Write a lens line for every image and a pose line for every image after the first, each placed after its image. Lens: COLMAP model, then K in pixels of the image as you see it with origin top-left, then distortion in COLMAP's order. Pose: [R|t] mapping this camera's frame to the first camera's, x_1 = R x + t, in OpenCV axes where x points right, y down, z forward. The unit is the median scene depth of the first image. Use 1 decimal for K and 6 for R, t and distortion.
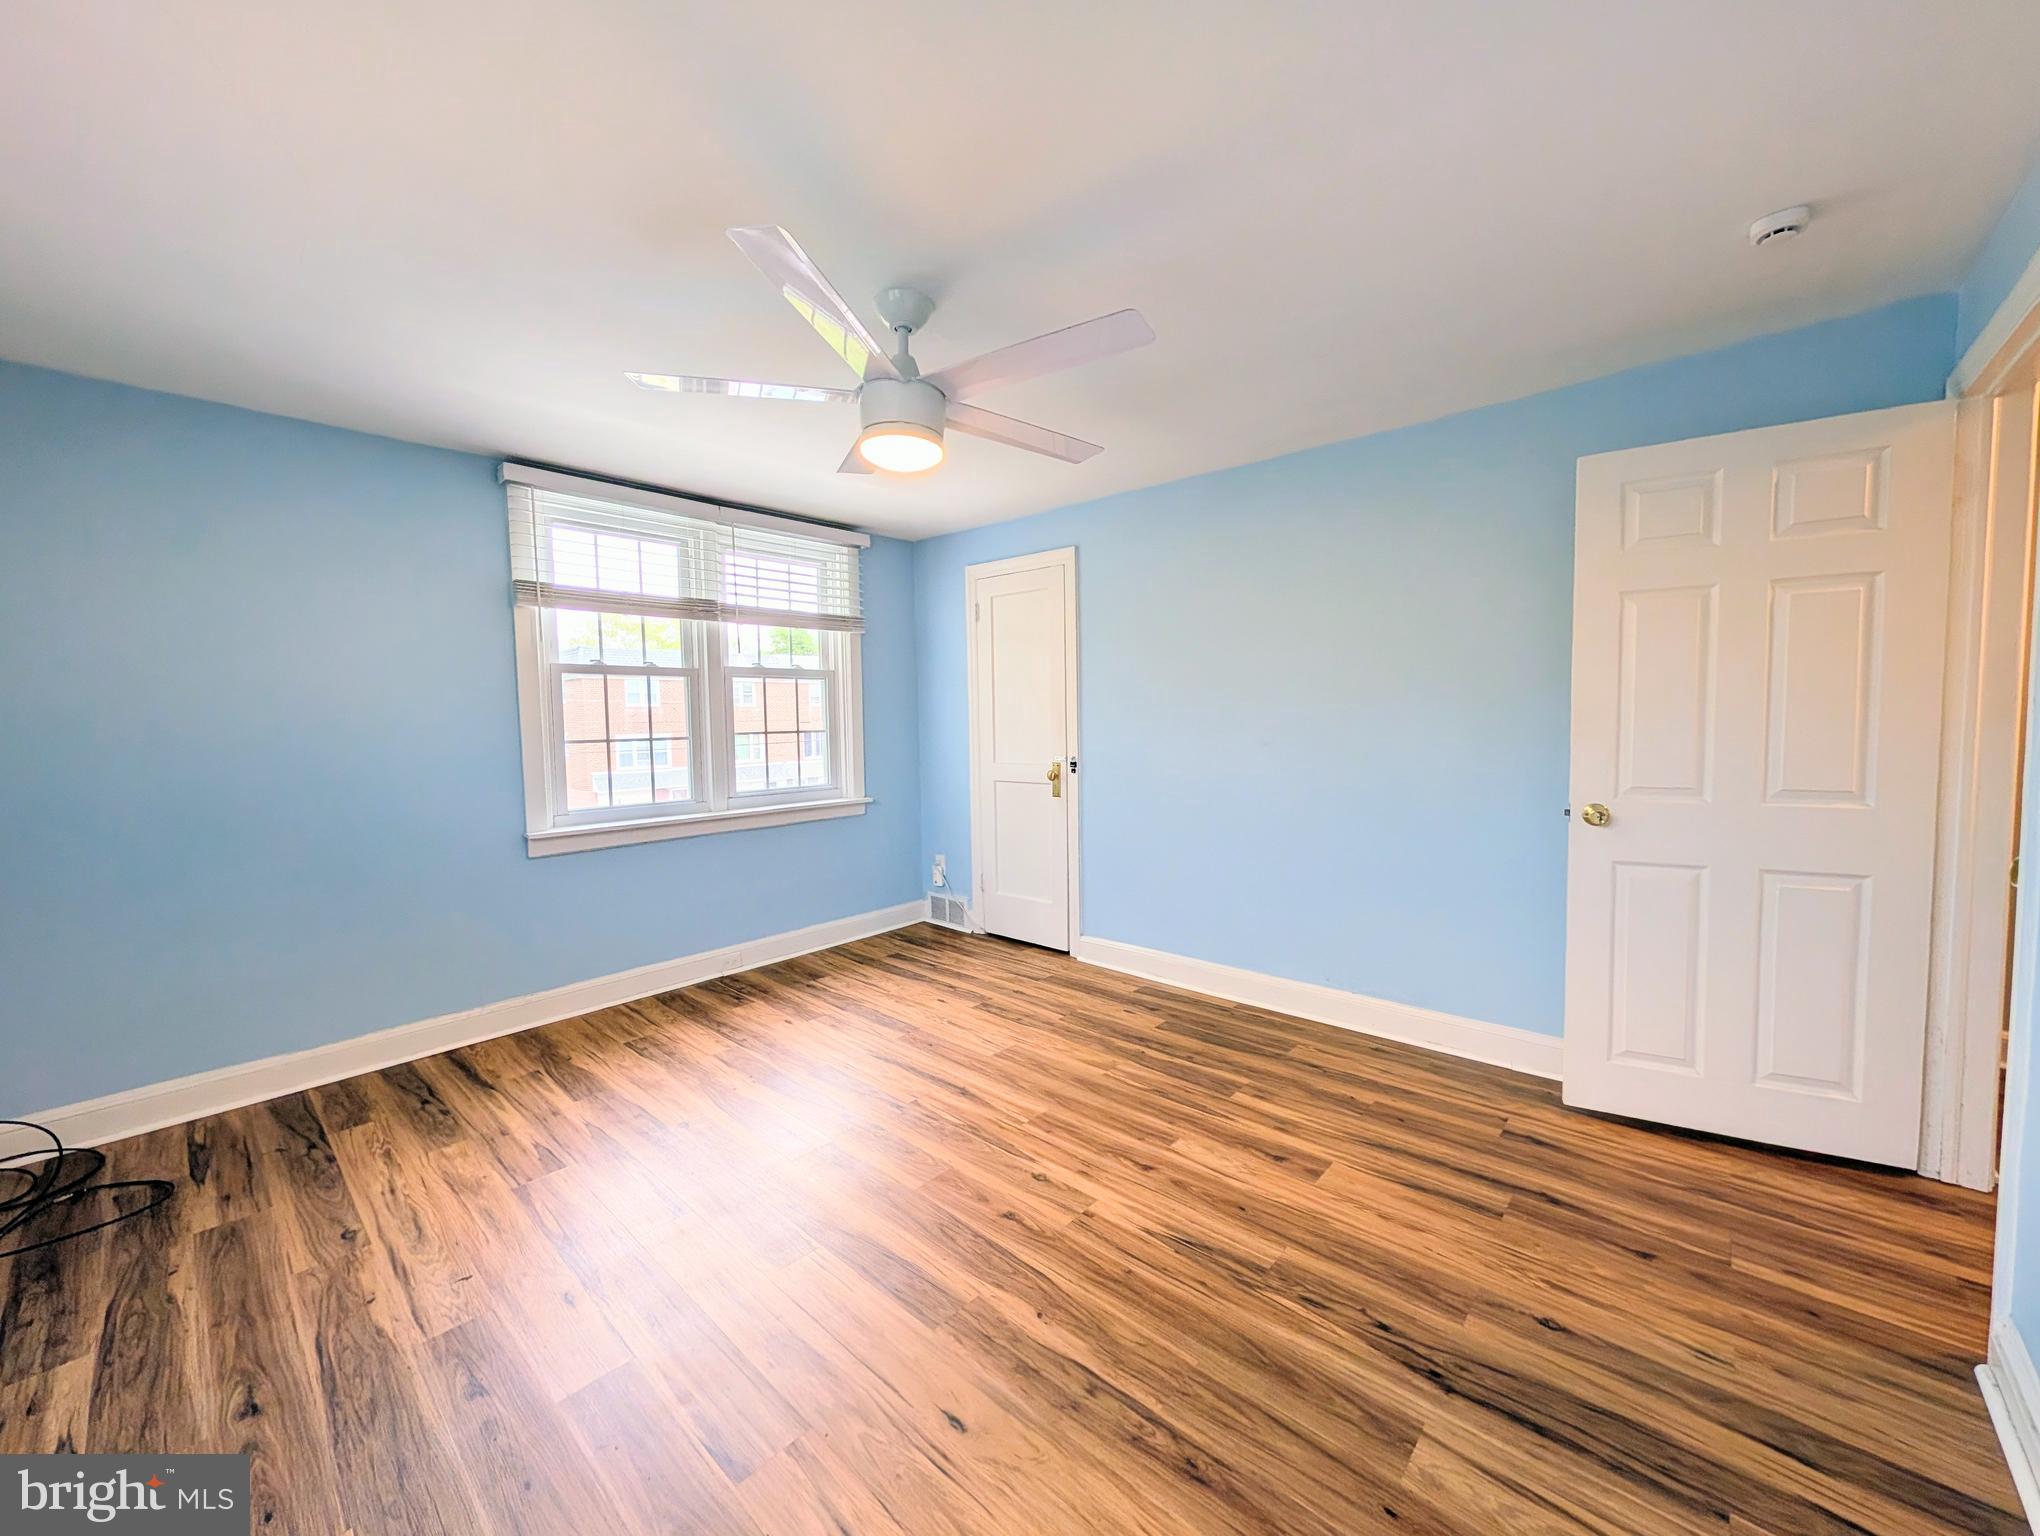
lens RADIAL K [[965.9, 0, 1012.4], [0, 965.9, 766.1], [0, 0, 1]] dist [0.001510, -0.000625]
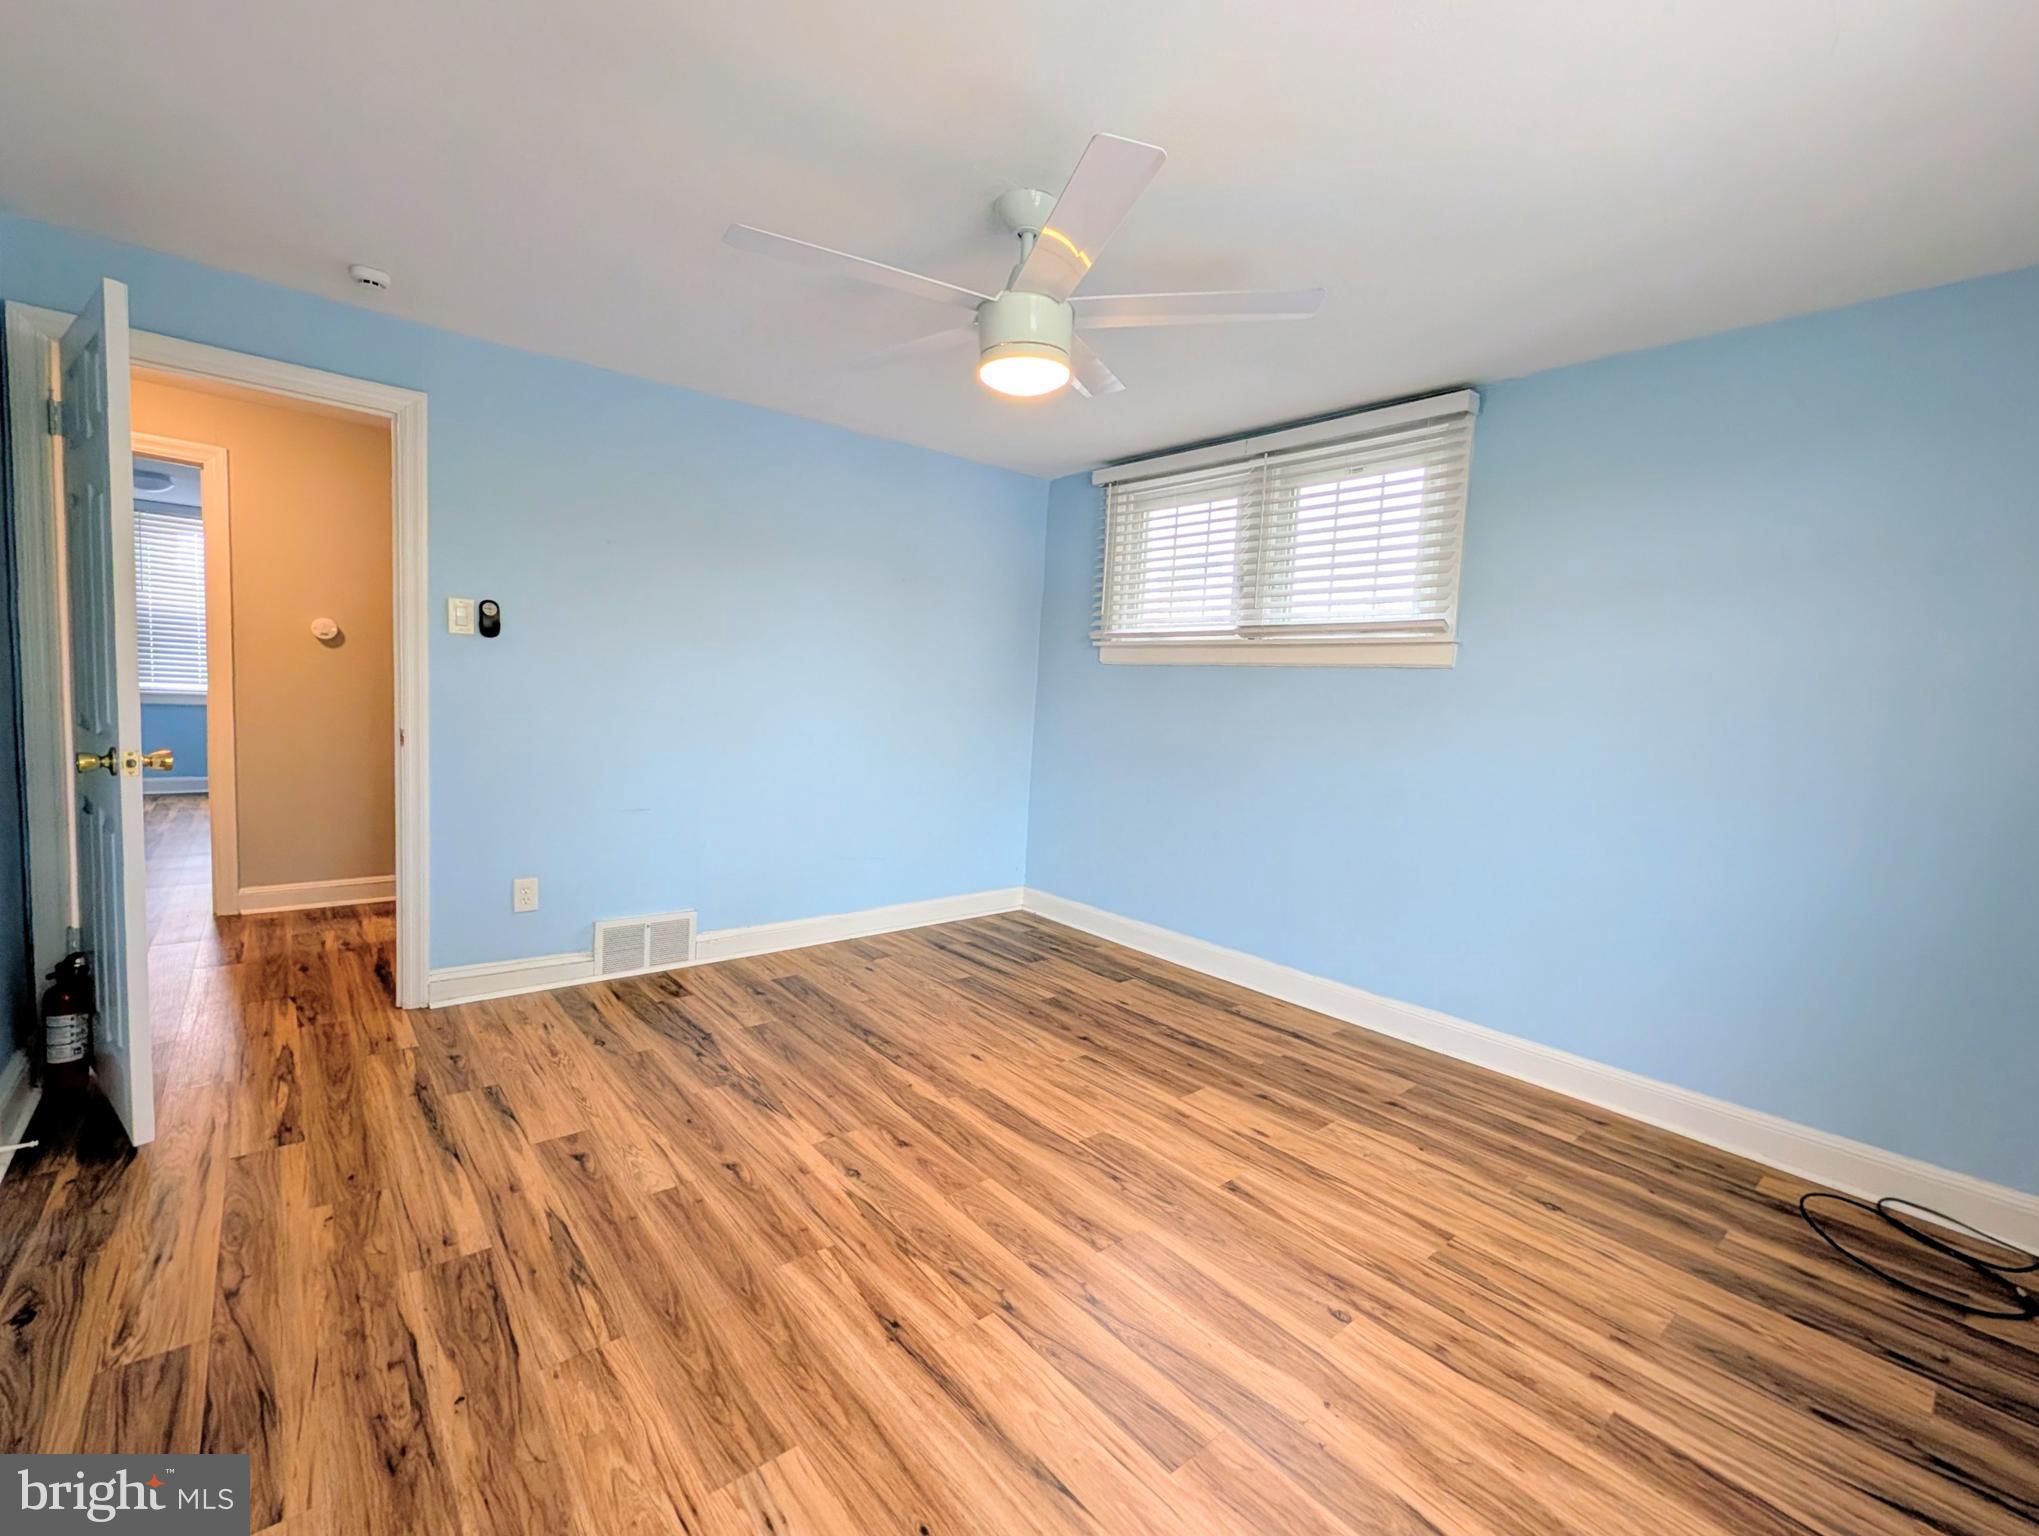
lens RADIAL K [[965.4, 0, 1011.9], [0, 965.4, 766.1], [0, 0, 1]] dist [0.001510, -0.000625]
pose [[-0.993170, -0.044769, 0.107742, -0.201876], [-0.030440, 0.990896, 0.131141, -0.076975], [-0.112632, 0.126966, -0.985492, 1.844703]]
